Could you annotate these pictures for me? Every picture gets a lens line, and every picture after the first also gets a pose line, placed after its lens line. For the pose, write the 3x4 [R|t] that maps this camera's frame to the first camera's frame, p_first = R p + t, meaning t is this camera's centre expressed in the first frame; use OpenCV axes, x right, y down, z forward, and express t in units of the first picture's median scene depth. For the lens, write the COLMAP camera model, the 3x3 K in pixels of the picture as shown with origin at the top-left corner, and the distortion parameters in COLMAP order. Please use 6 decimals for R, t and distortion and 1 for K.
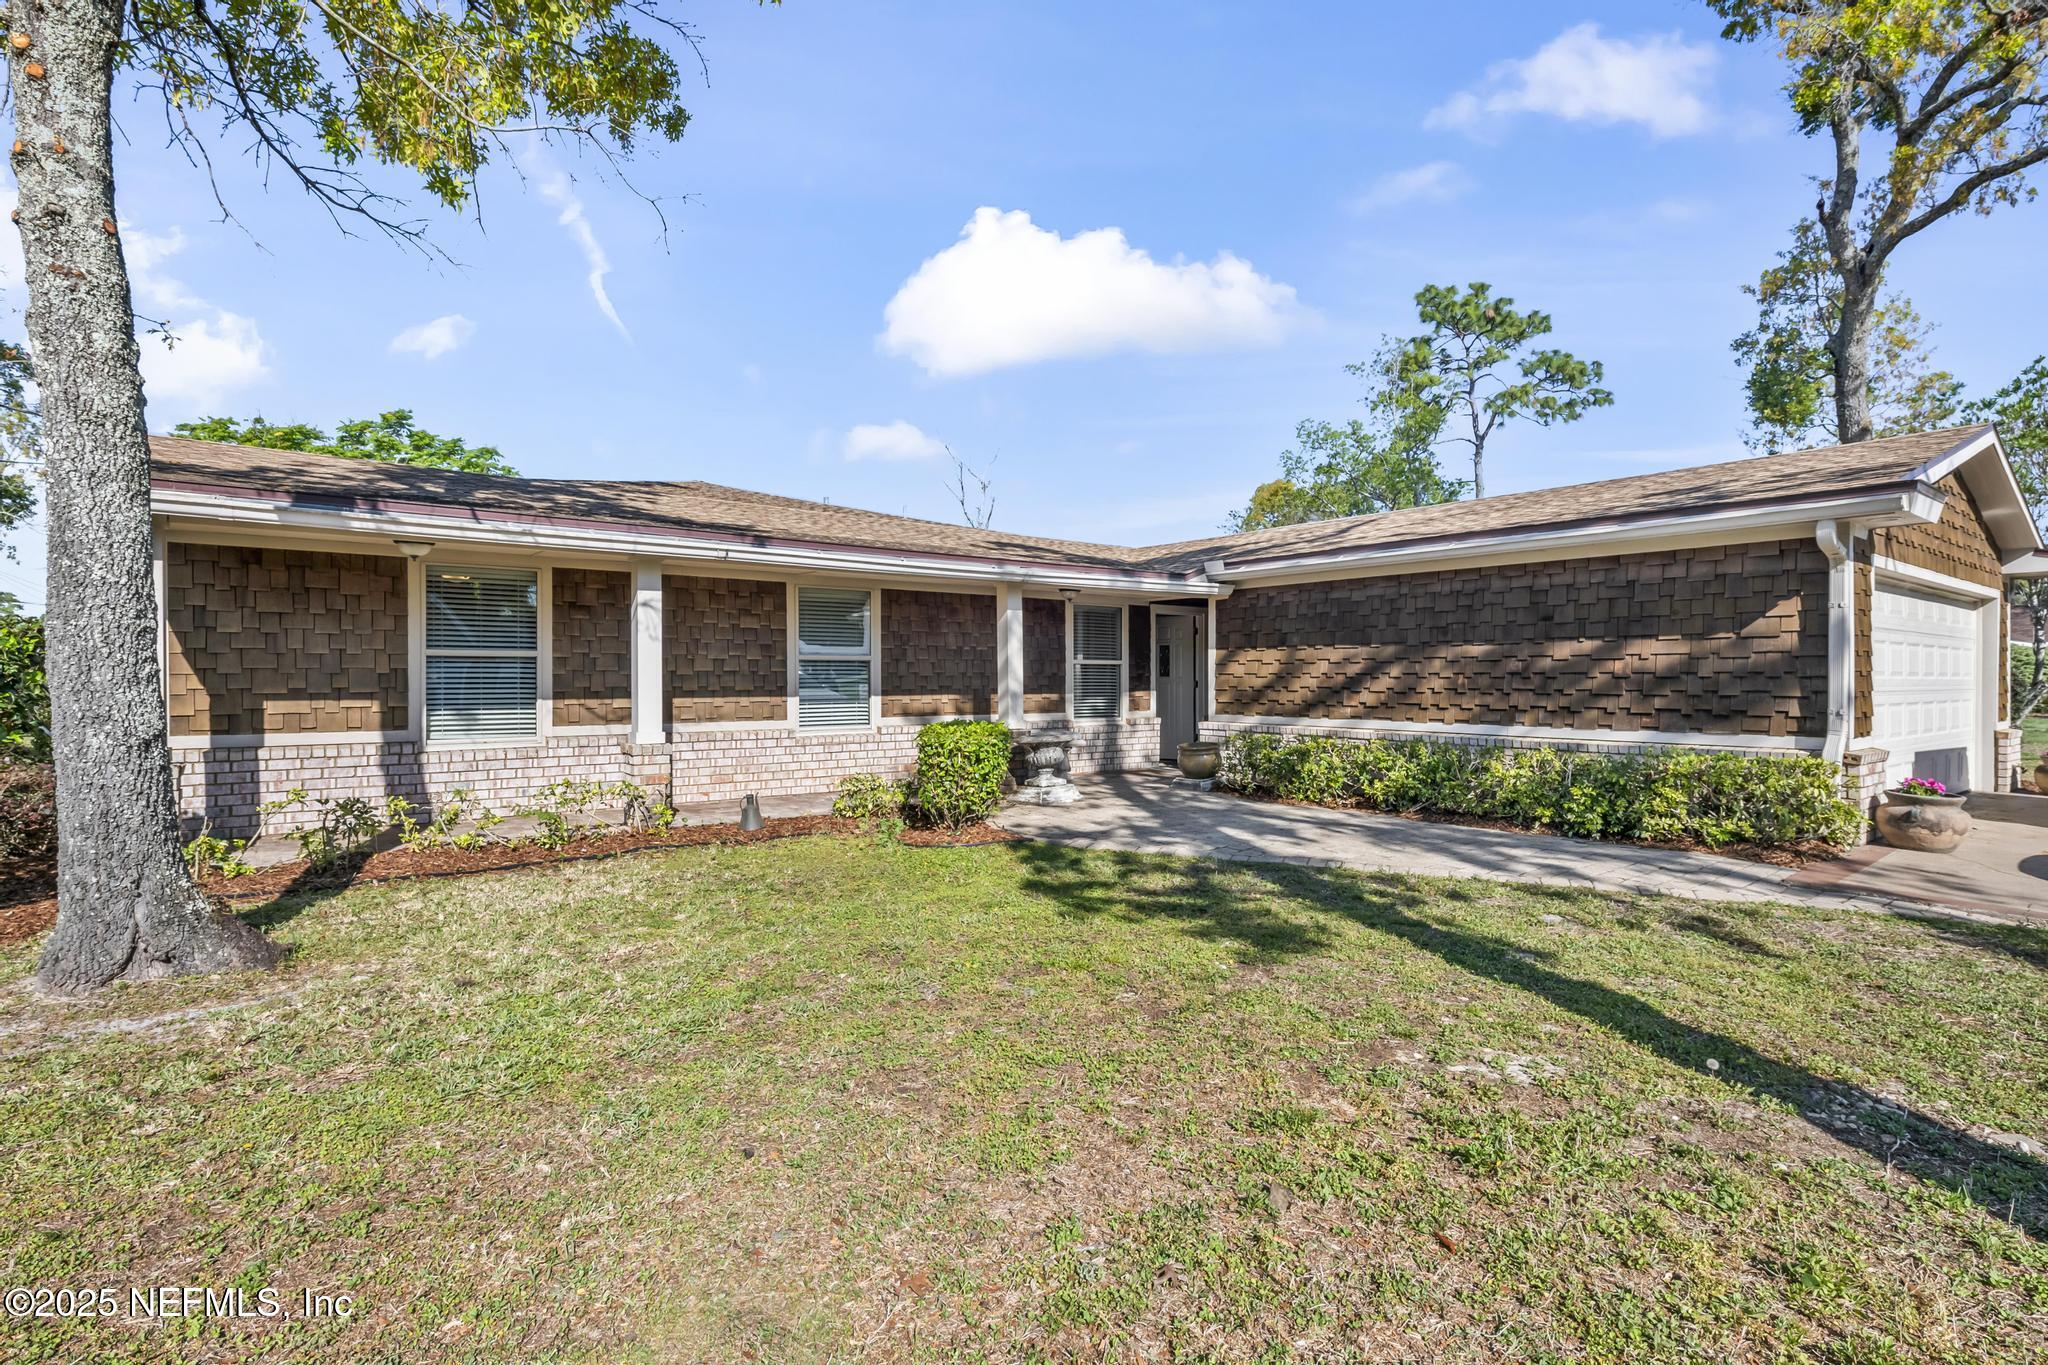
lens RADIAL K [[994.3, 0, 1024.0], [0, 994.3, 682.5], [0, 0, 1]] dist [0.024641, 0.000140]
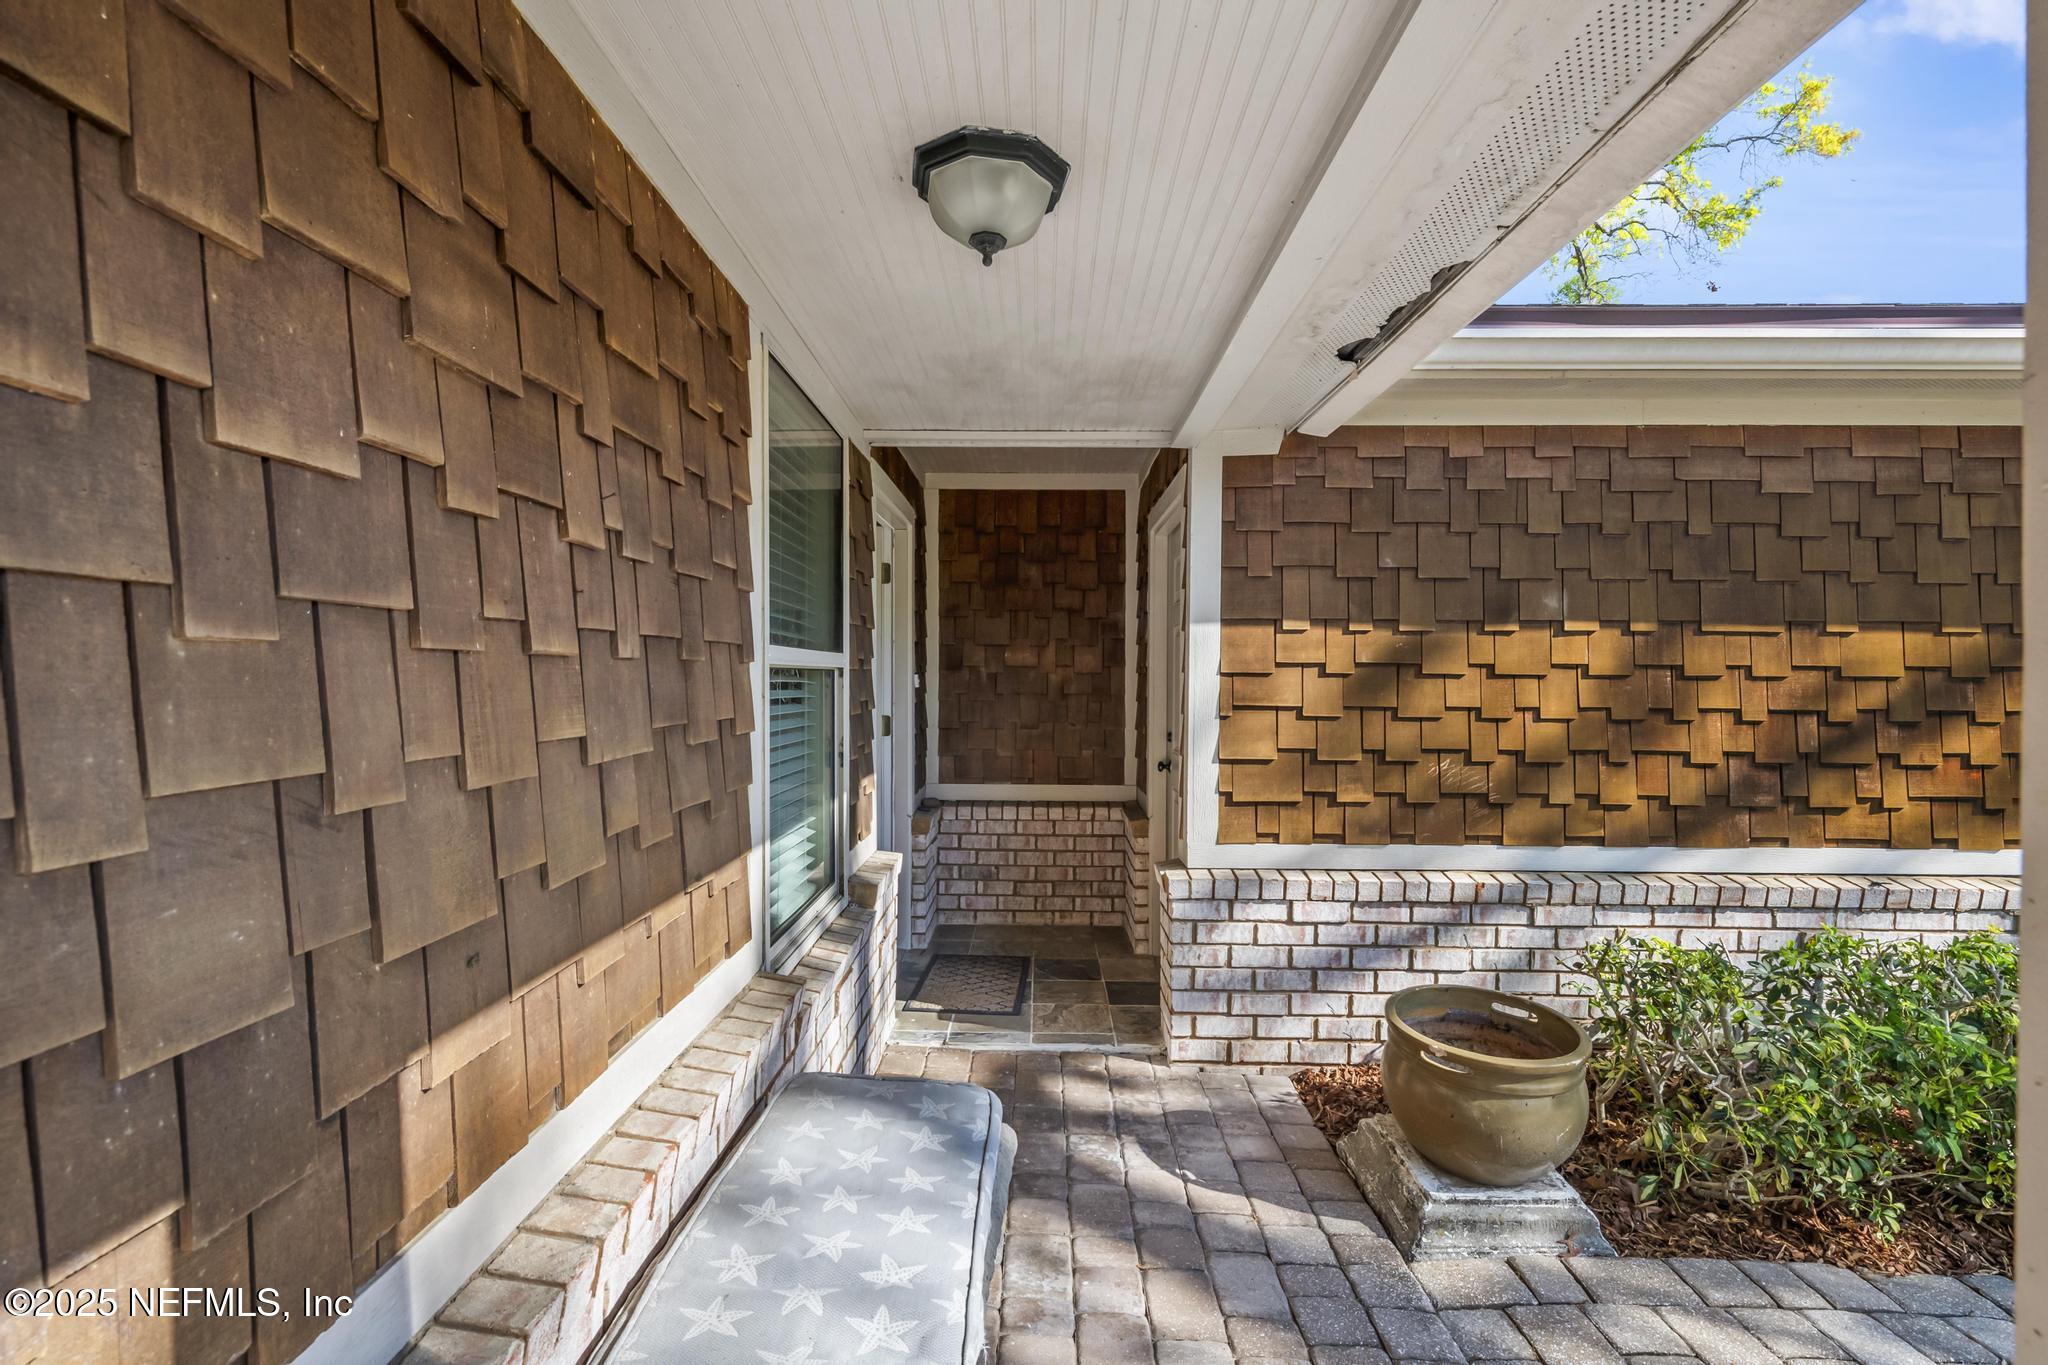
lens RADIAL K [[926.0, 0, 1022.9], [0, 926.0, 701.6], [0, 0, 1]] dist [0.001120, 0.000065]
pose [[0.624402, -0.015759, 0.780944, -0.069993], [-0.001206, 0.999776, 0.021140, -0.018812], [-0.781102, -0.014142, 0.624243, 1.038963]]
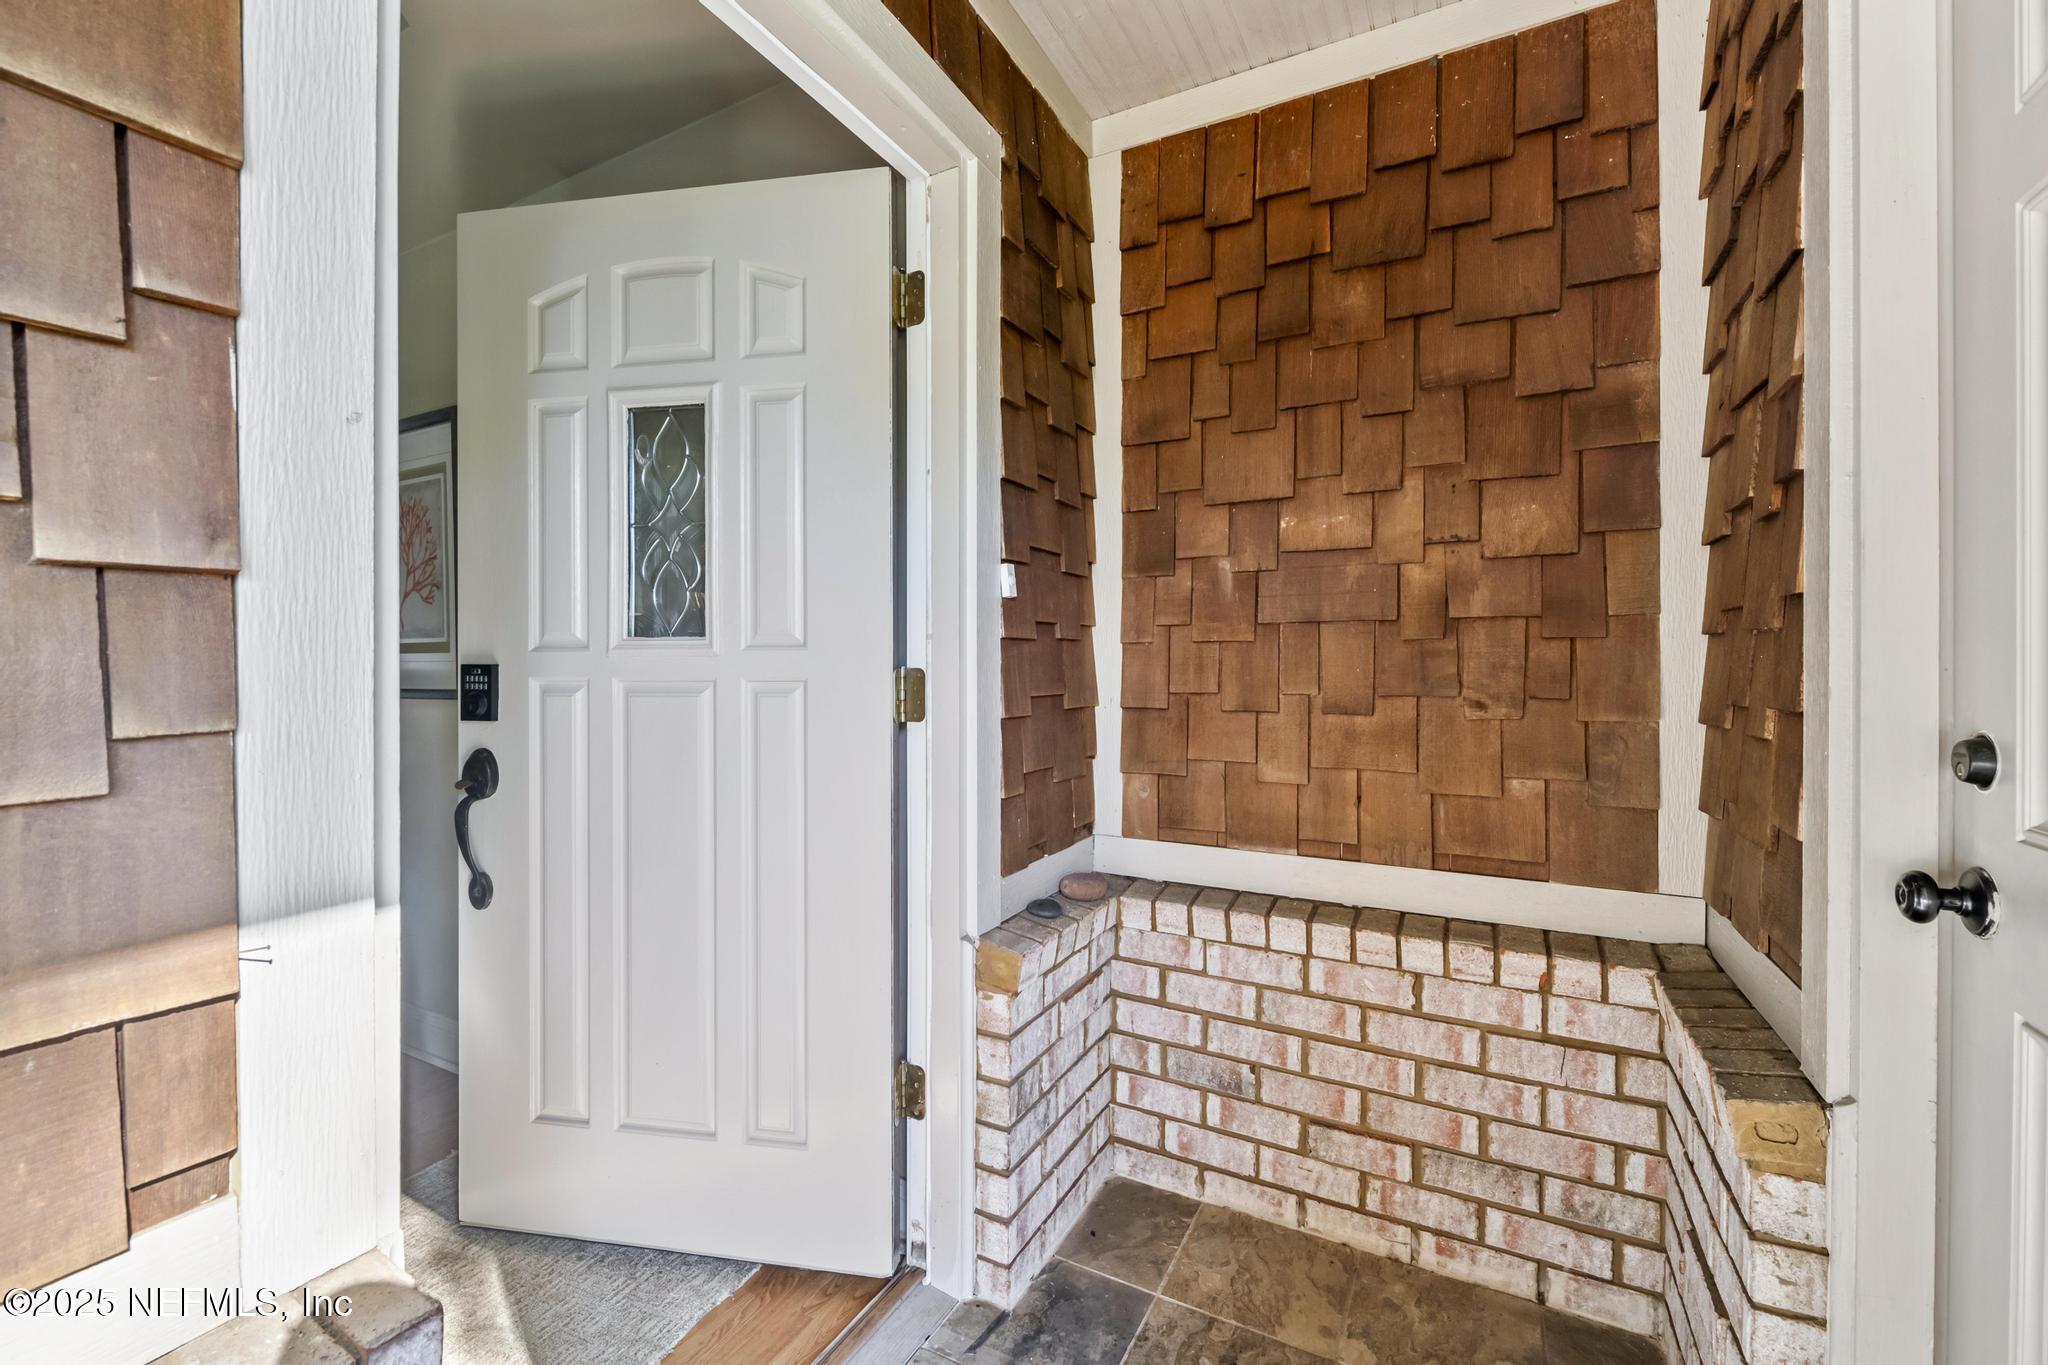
lens RADIAL K [[839.3, 0, 1022.9], [0, 839.3, 670.4], [0, 0, 1]] dist [-0.000397, -0.000245]
pose [[0.911494, 0.004047, 0.411294, 0.195443], [-0.002717, 0.999989, -0.003819, -0.001324], [-0.411305, 0.002363, 0.911495, 1.221907]]
